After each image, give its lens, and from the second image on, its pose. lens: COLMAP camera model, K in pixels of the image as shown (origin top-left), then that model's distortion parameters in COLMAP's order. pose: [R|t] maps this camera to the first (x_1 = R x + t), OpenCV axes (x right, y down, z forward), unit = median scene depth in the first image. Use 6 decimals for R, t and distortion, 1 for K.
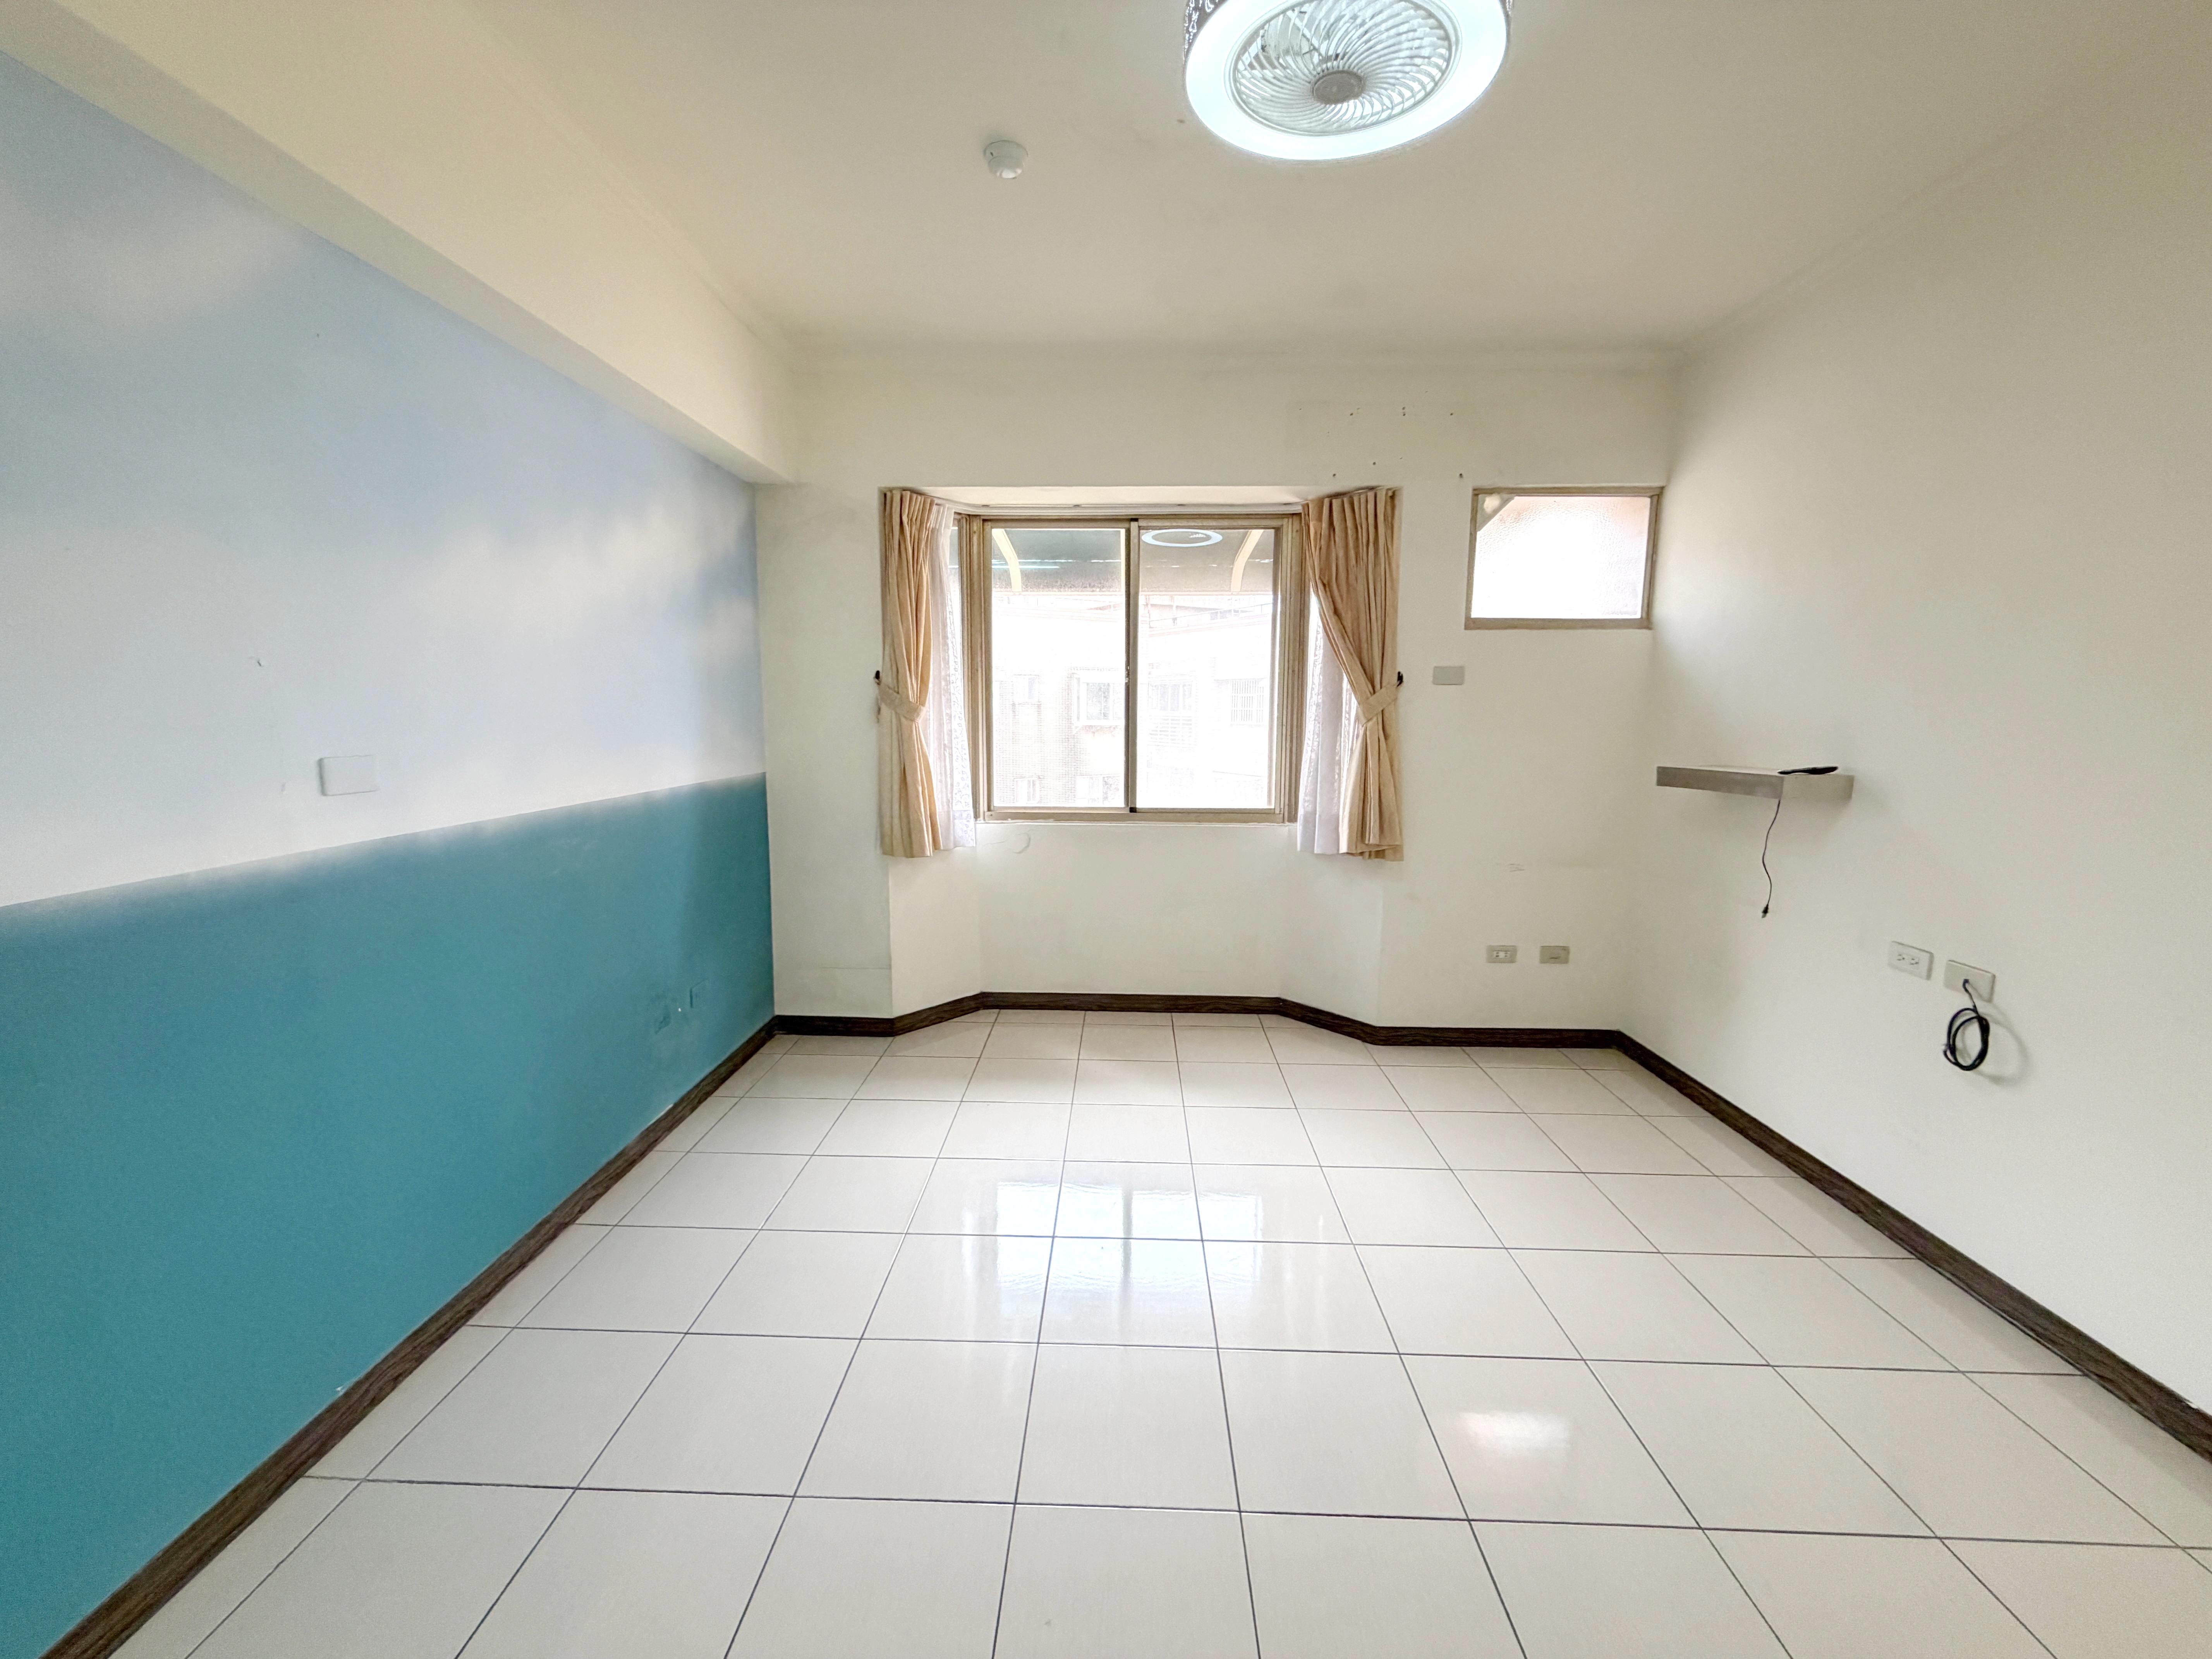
lens RADIAL K [[880.6, 0, 1099.2], [0, 880.6, 830.0], [0, 0, 1]] dist [-0.001042, 0.000146]
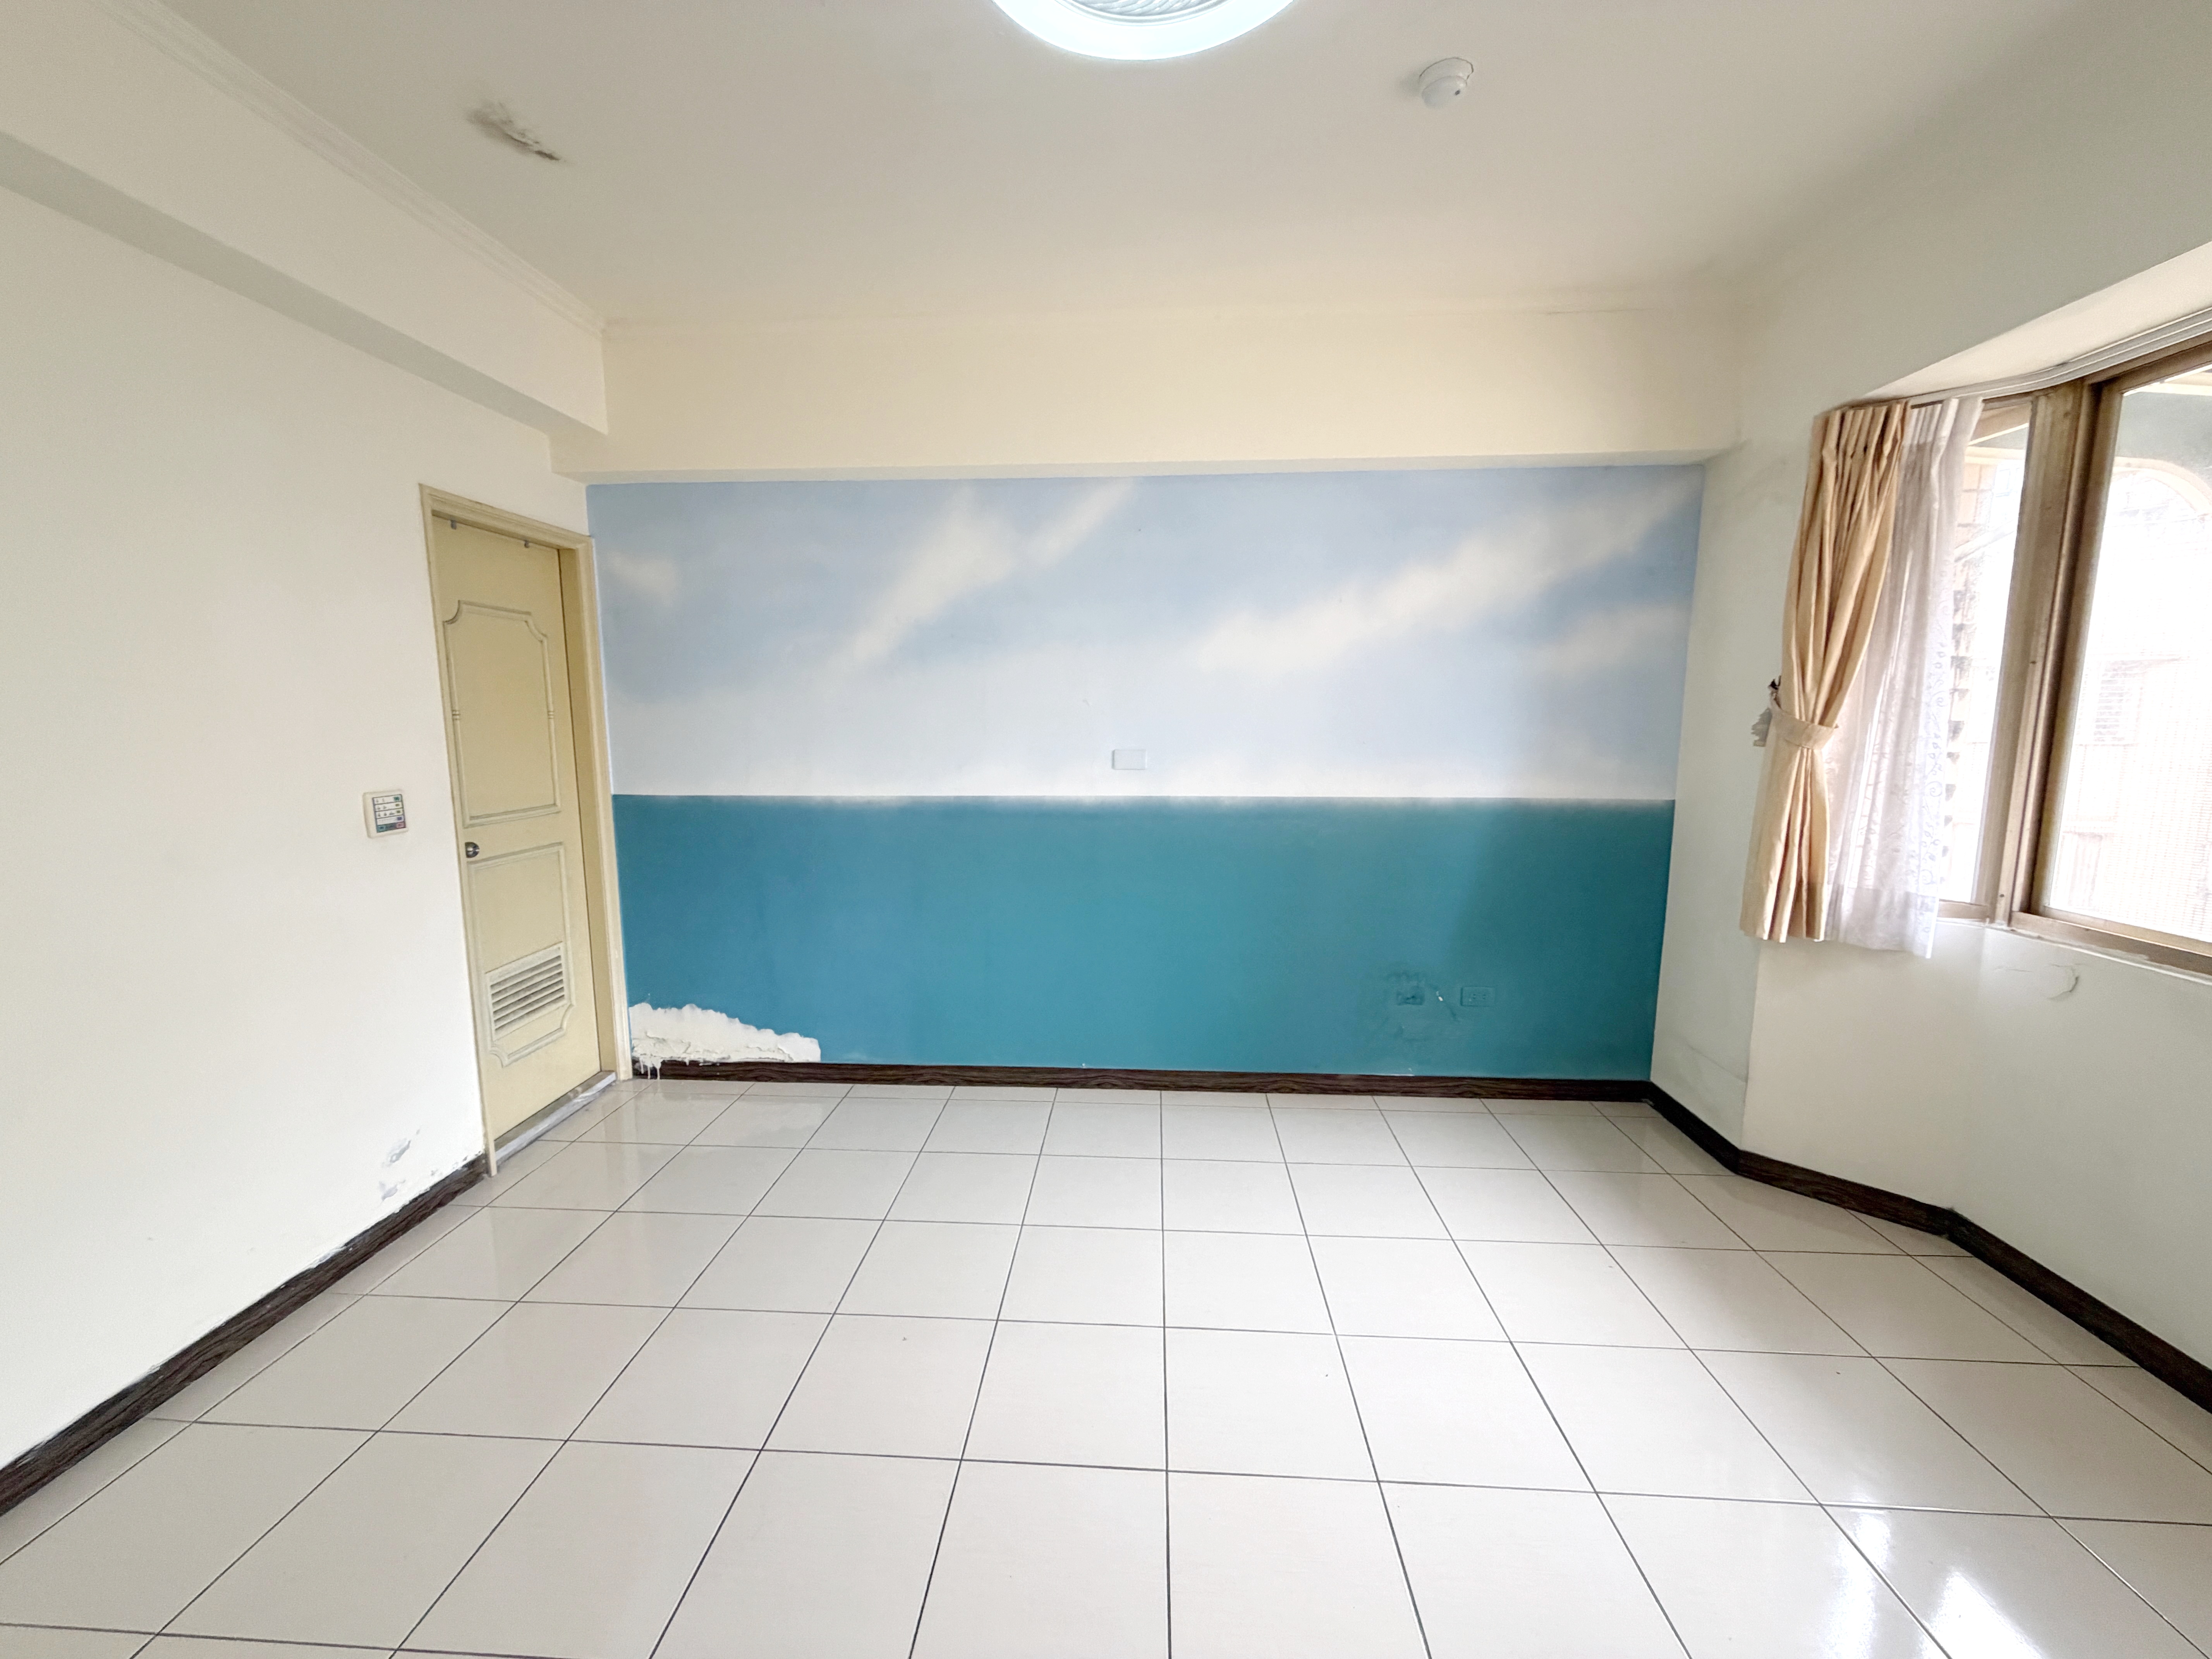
lens RADIAL K [[880.6, 0, 1099.2], [0, 880.6, 830.0], [0, 0, 1]] dist [-0.001042, 0.000146]
pose [[-0.031057, 0.126229, -0.991515, 0.511729], [-0.136667, 0.982140, 0.129317, -0.073576], [0.990130, 0.139524, -0.013251, 0.483417]]
